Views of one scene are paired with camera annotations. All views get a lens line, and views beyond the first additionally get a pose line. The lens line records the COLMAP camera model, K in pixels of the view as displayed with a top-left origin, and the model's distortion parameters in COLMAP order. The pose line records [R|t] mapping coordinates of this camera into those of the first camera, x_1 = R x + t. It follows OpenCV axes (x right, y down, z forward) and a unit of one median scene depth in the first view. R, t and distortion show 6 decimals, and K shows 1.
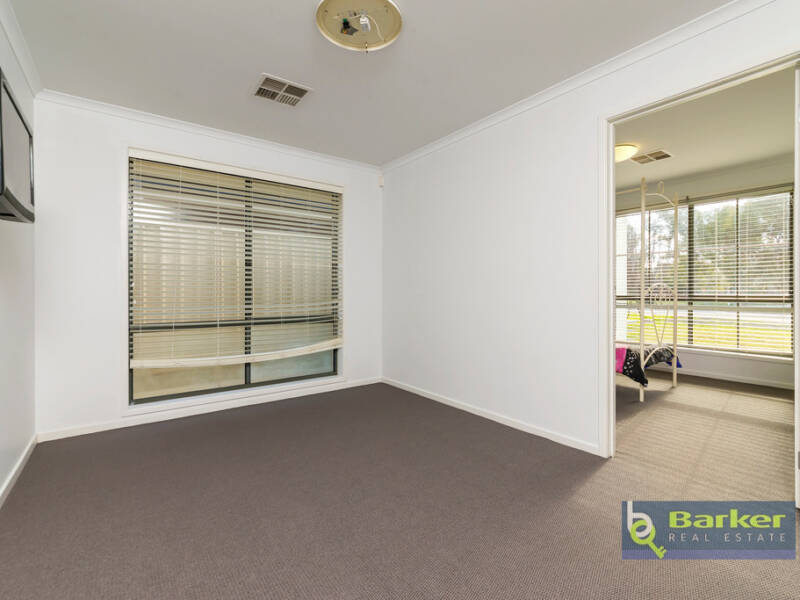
lens RADIAL K [[367.2, 0, 402.5], [0, 367.2, 293.2], [0, 0, 1]] dist [0.000121, -0.000408]
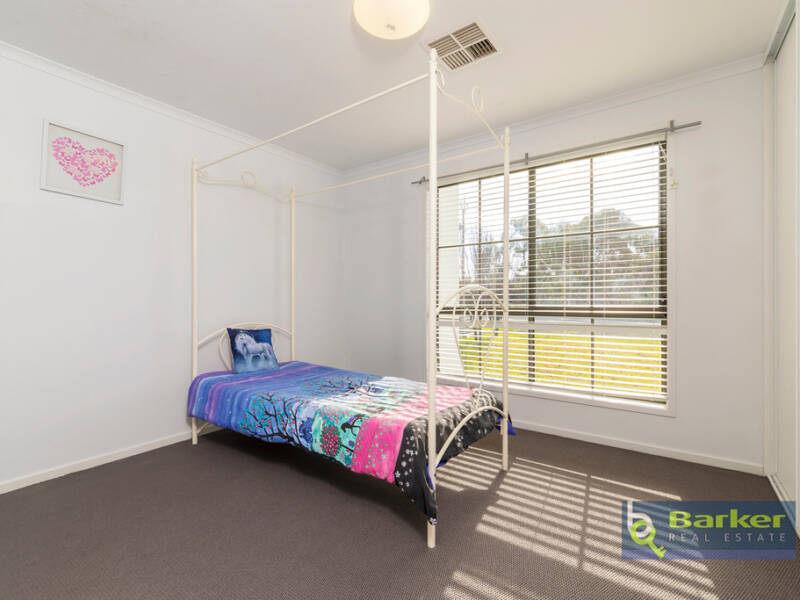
lens RADIAL K [[386.0, 0, 399.8], [0, 386.0, 300.9], [0, 0, 1]] dist [0.016739, 0.000016]
pose [[0.950685, 0.001364, 0.310155, 0.391816], [0.001207, 0.999966, -0.008099, 0.000329], [-0.310156, 0.008073, 0.950651, 0.470658]]
